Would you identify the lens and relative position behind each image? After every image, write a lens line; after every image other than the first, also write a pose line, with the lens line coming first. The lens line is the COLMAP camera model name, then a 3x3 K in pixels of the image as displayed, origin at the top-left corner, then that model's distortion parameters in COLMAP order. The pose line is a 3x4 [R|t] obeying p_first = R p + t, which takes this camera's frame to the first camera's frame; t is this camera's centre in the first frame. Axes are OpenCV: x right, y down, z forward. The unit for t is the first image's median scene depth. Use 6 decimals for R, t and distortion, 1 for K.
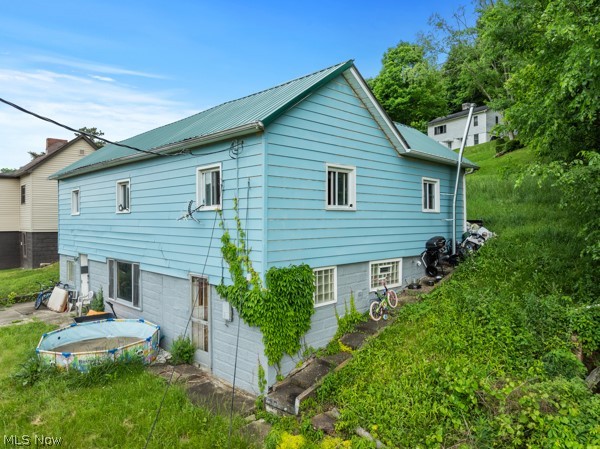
lens RADIAL K [[422.9, 0, 300.4], [0, 422.9, 224.8], [0, 0, 1]] dist [-0.033987, 0.000346]
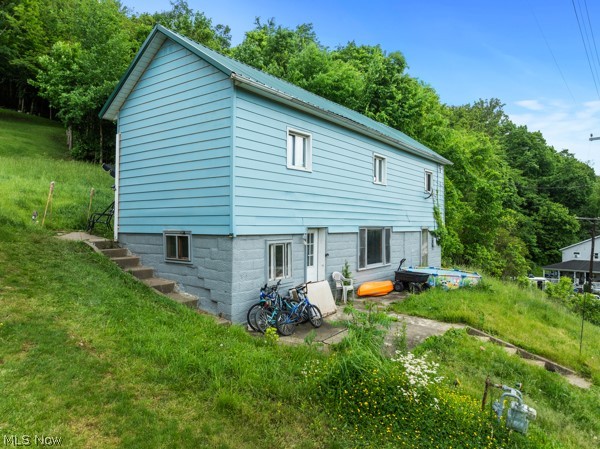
lens RADIAL K [[422.9, 0, 299.9], [0, 422.9, 224.2], [0, 0, 1]] dist [-0.033987, 0.000346]
pose [[-0.160414, -0.001150, 0.987049, -1.870807], [0.001119, 0.999998, 0.001347, 0.095682], [-0.987049, 0.001321, -0.160413, 1.735619]]
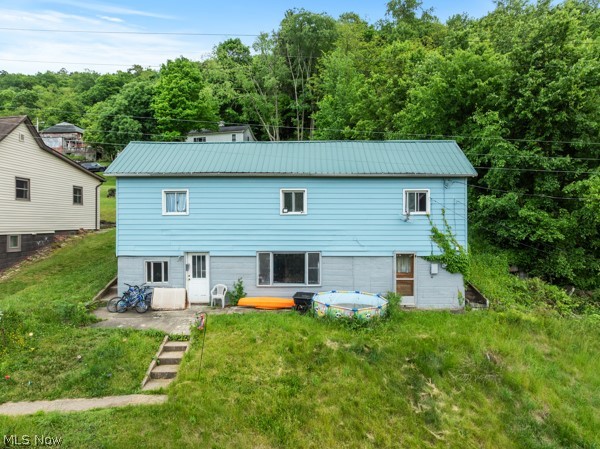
lens RADIAL K [[422.9, 0, 300.5], [0, 422.9, 223.9], [0, 0, 1]] dist [-0.033987, 0.000346]
pose [[0.701088, -0.003444, 0.713067, -1.652140], [0.006321, 0.999979, -0.001386, 0.003334], [-0.713047, 0.005479, 0.701095, 0.100255]]
